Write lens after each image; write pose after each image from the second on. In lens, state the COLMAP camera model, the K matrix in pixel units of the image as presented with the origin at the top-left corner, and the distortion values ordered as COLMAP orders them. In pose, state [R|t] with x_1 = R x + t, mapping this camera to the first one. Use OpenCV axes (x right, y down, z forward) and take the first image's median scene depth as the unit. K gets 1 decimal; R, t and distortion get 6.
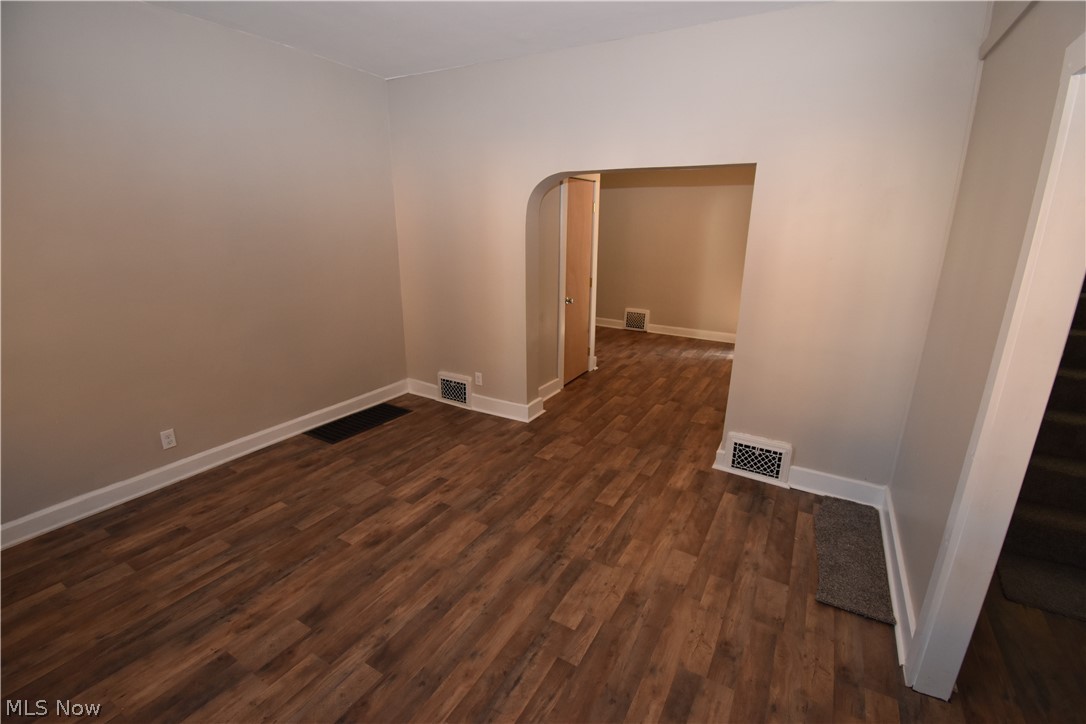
lens RADIAL K [[476.8, 0, 544.1], [0, 476.8, 355.2], [0, 0, 1]] dist [0.018067, -0.025095]
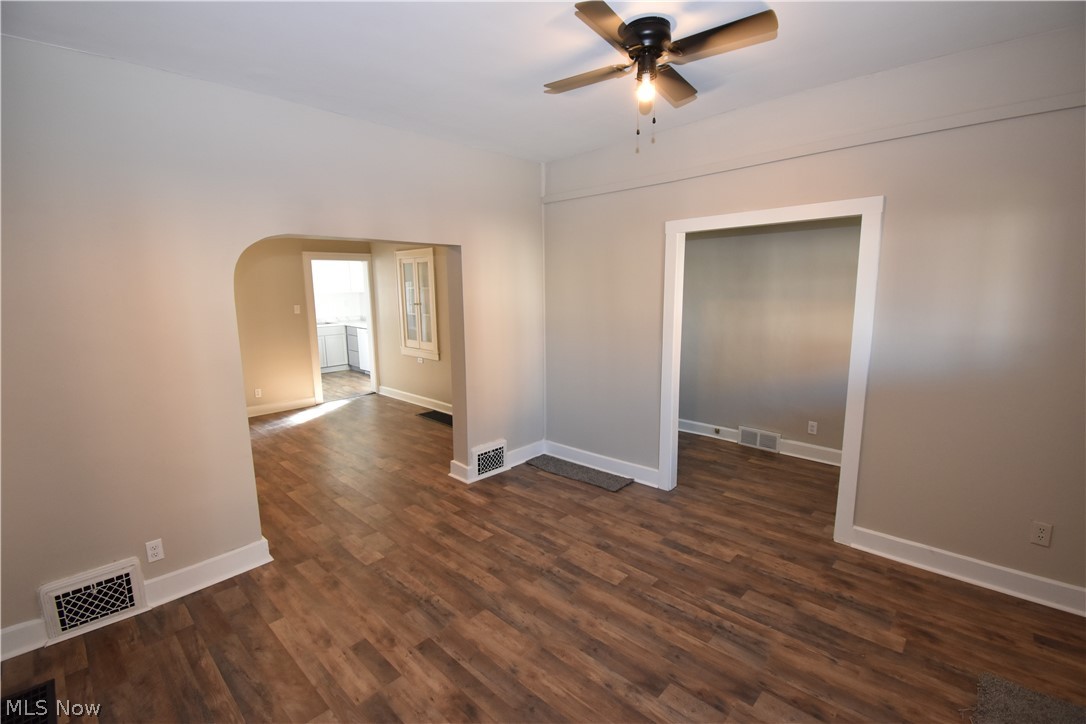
lens RADIAL K [[476.8, 0, 544.1], [0, 476.8, 355.2], [0, 0, 1]] dist [0.018067, -0.025095]
pose [[0.228023, -0.154246, 0.961360, -1.035439], [0.278624, 0.956418, 0.087367, -0.186239], [-0.932938, 0.247937, 0.261062, 0.603754]]
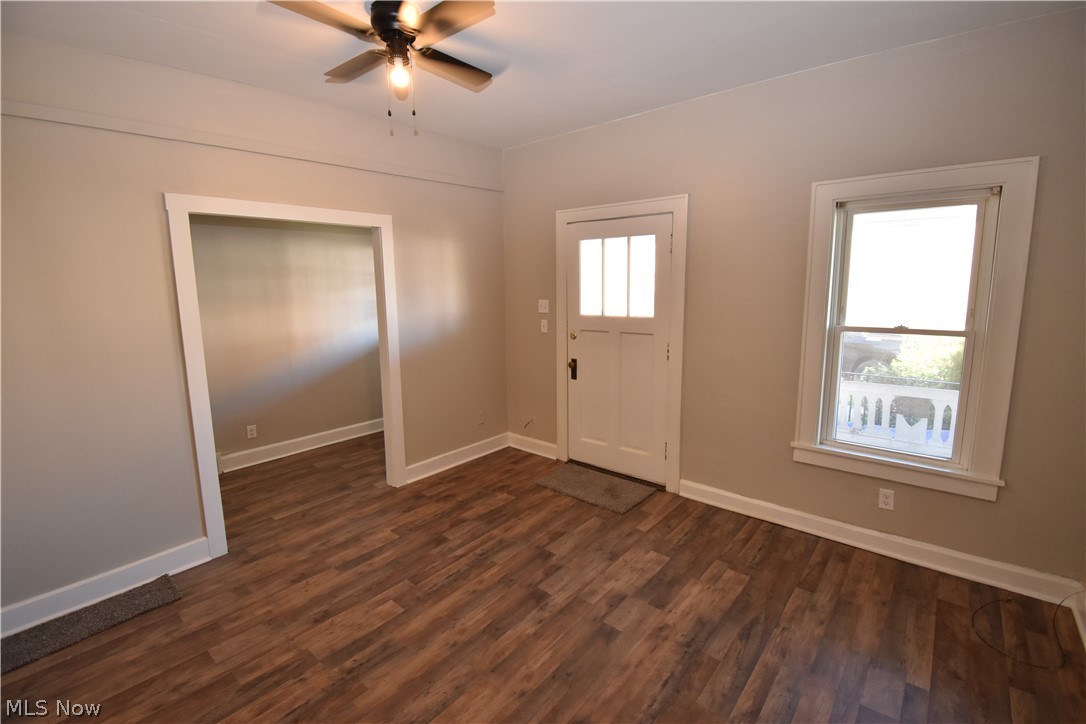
lens RADIAL K [[476.8, 0, 544.1], [0, 476.8, 355.2], [0, 0, 1]] dist [0.018067, -0.025095]
pose [[-0.983893, -0.024560, 0.177062, -0.451713], [0.050968, 0.910858, 0.409560, -0.418980], [-0.171337, 0.411988, -0.894935, 1.516714]]
